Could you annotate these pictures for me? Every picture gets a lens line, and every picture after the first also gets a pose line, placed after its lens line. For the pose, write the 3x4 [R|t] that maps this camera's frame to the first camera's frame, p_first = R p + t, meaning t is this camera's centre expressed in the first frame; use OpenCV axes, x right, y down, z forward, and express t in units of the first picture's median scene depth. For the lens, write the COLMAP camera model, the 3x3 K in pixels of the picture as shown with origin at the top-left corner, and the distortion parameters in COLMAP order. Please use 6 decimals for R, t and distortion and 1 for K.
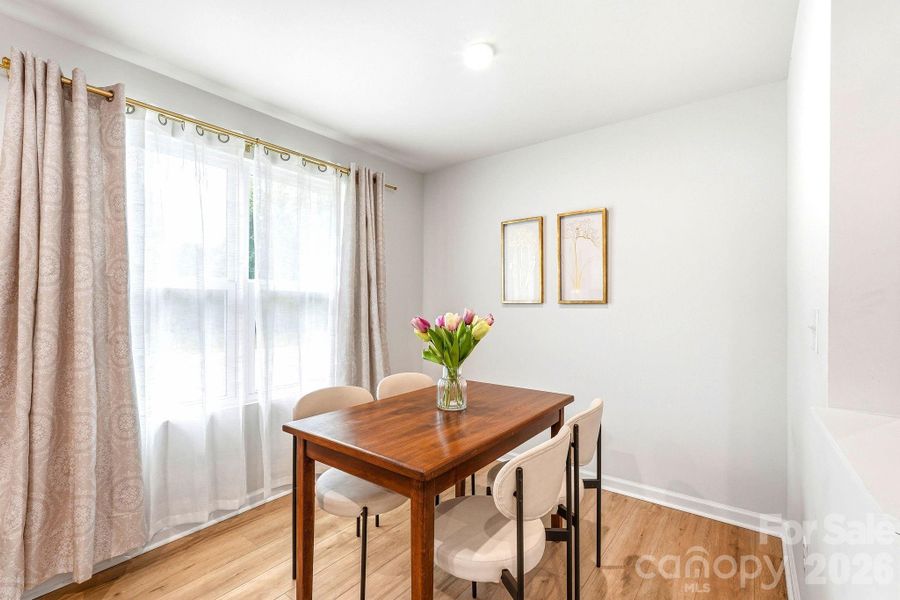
lens RADIAL K [[404.9, 0, 450.8], [0, 404.9, 290.0], [0, 0, 1]] dist [-0.005494, 0.000807]
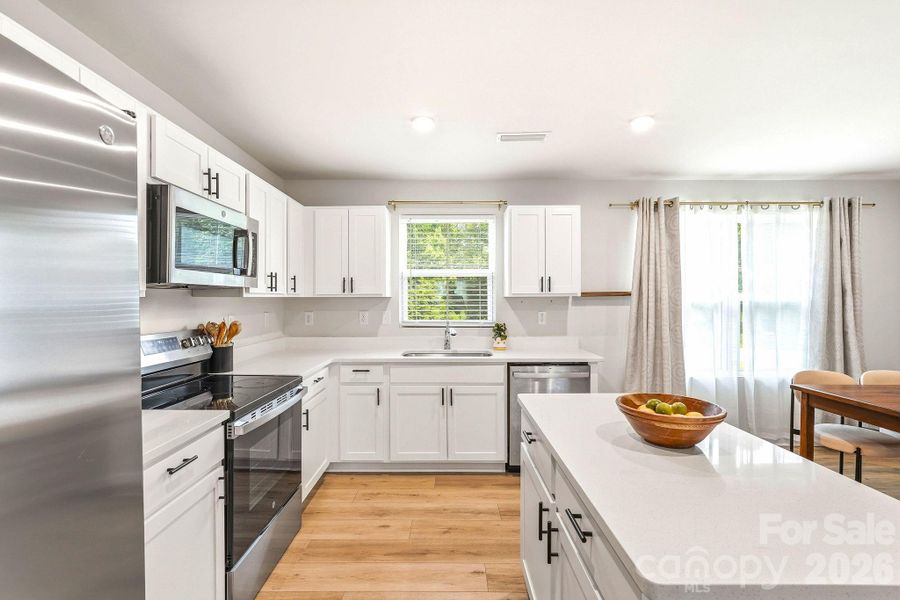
lens RADIAL K [[401.3, 0, 449.5], [0, 401.3, 302.9], [0, 0, 1]] dist [-0.006283, 0.001204]
pose [[0.609839, 0.006854, -0.792496, 0.023217], [0.025497, 0.999275, 0.028262, -0.056129], [0.792115, -0.037441, 0.609222, -0.670828]]
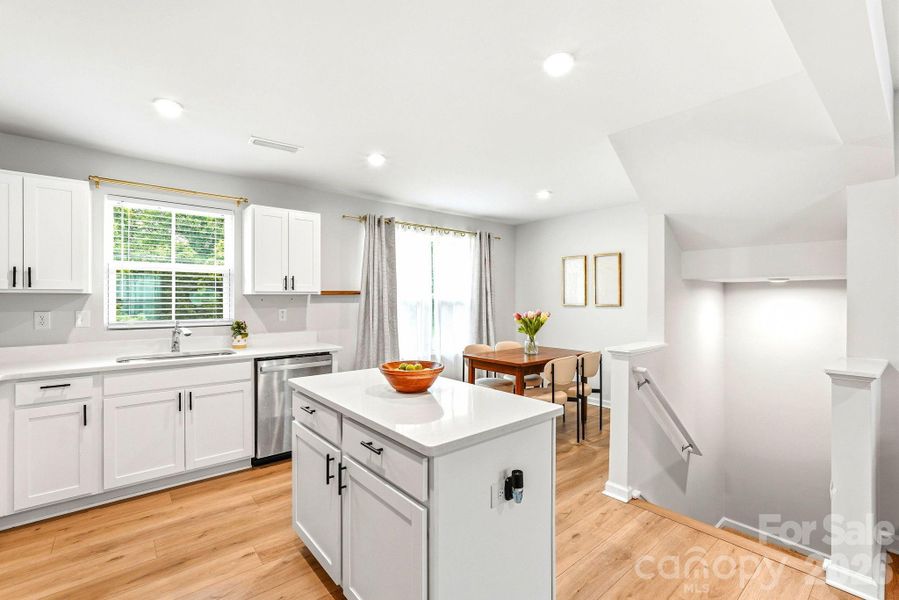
lens RADIAL K [[397.5, 0, 452.1], [0, 397.5, 296.0], [0, 0, 1]] dist [-0.001624, 0.000674]
pose [[0.977734, -0.000511, -0.209849, 0.024417], [0.005878, 0.999671, 0.024952, -0.057404], [0.209767, -0.025630, 0.977415, -0.839697]]
